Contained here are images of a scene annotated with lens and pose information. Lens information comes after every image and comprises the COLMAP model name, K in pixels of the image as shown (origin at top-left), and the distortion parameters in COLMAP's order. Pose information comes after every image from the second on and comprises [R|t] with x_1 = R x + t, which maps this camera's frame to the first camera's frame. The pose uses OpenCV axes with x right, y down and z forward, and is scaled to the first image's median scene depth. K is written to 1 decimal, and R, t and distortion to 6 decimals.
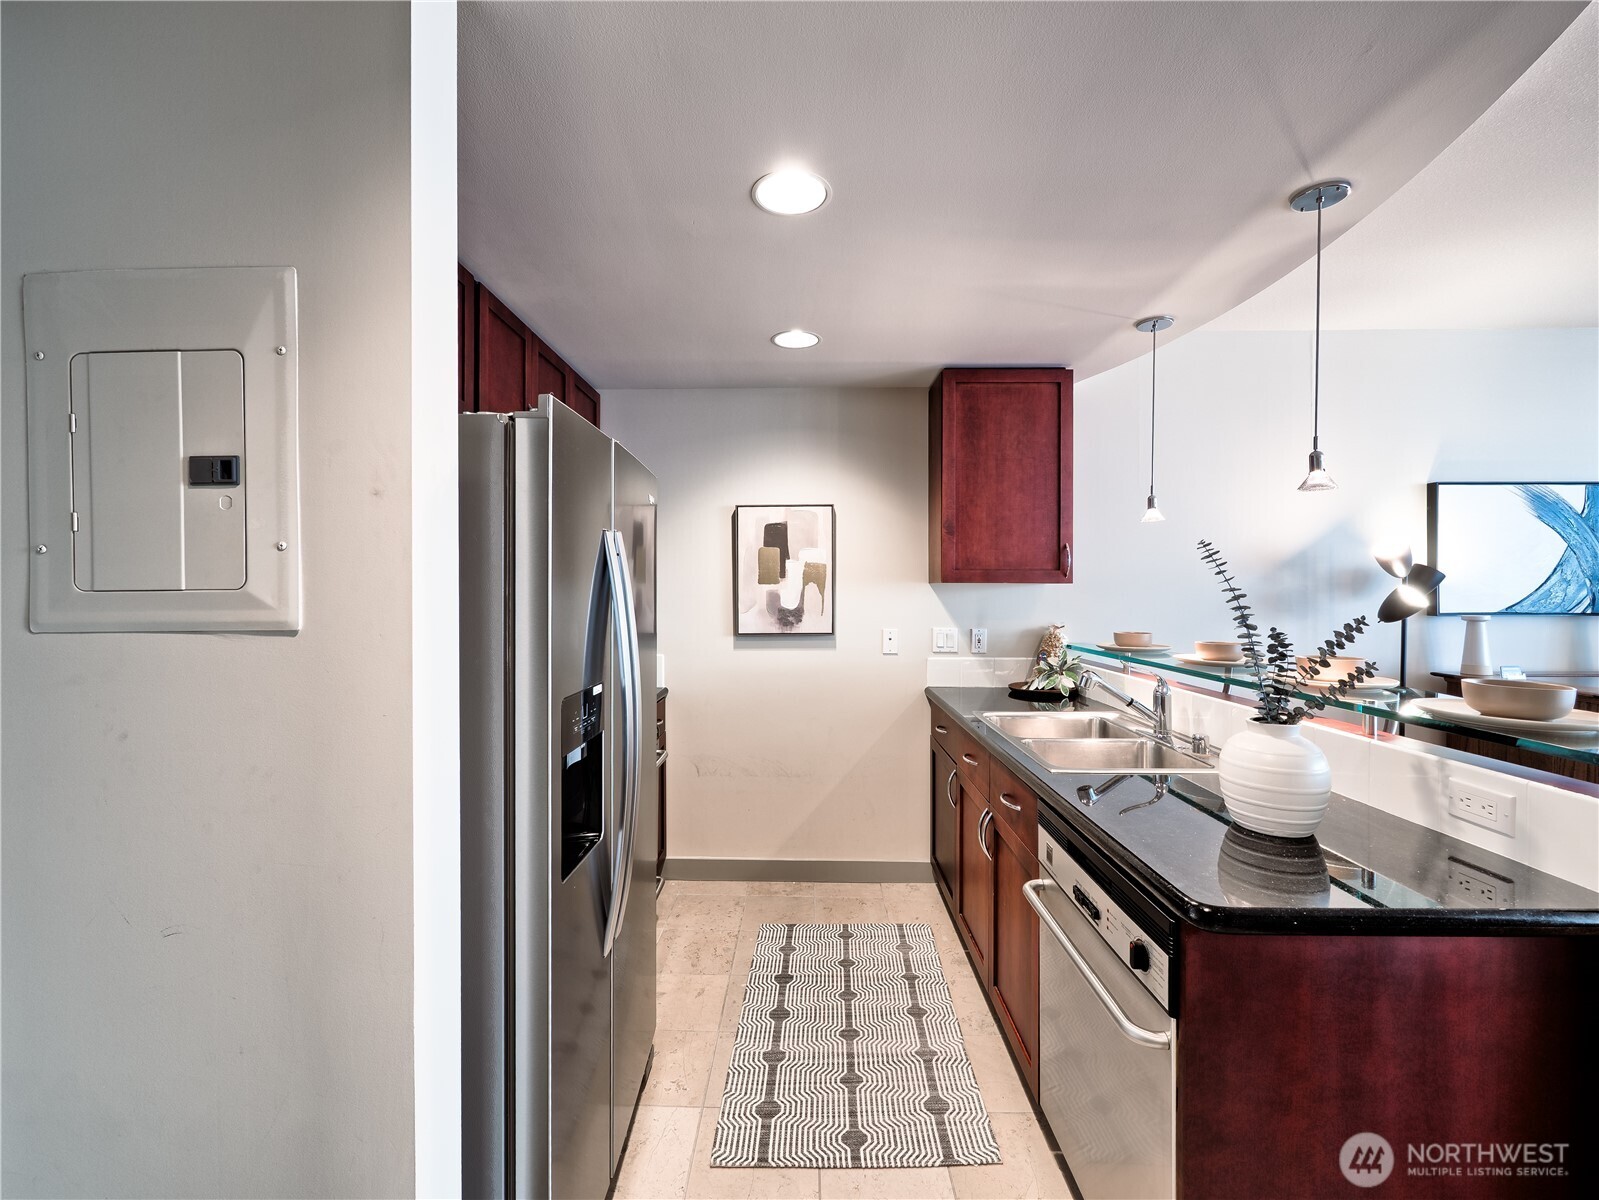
lens RADIAL K [[662.7, 0, 803.3], [0, 662.7, 600.0], [0, 0, 1]] dist [-0.008503, 0.001254]
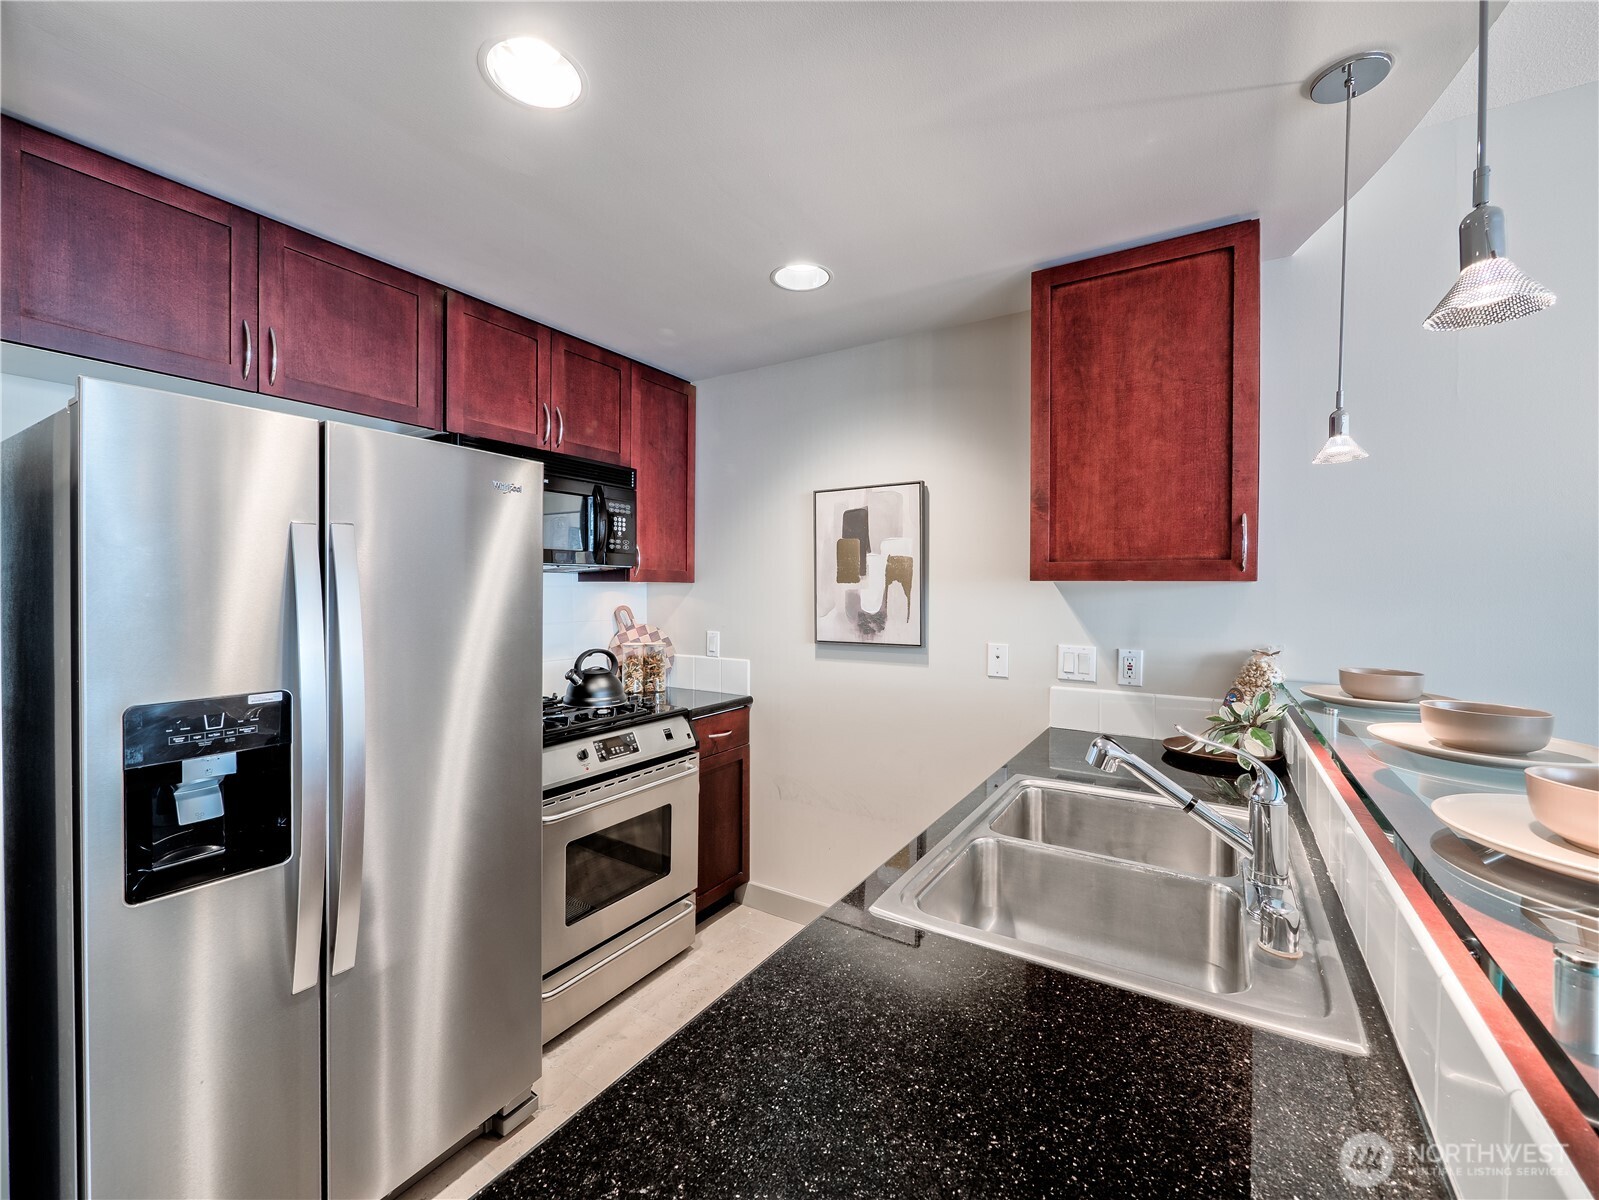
lens RADIAL K [[662.7, 0, 793.2], [0, 662.7, 595.5], [0, 0, 1]] dist [-0.008503, 0.001254]
pose [[0.852740, 0.009045, -0.522258, 0.332043], [-0.011357, 0.999935, -0.001226, -0.006459], [0.522212, 0.006976, 0.852787, 0.259128]]
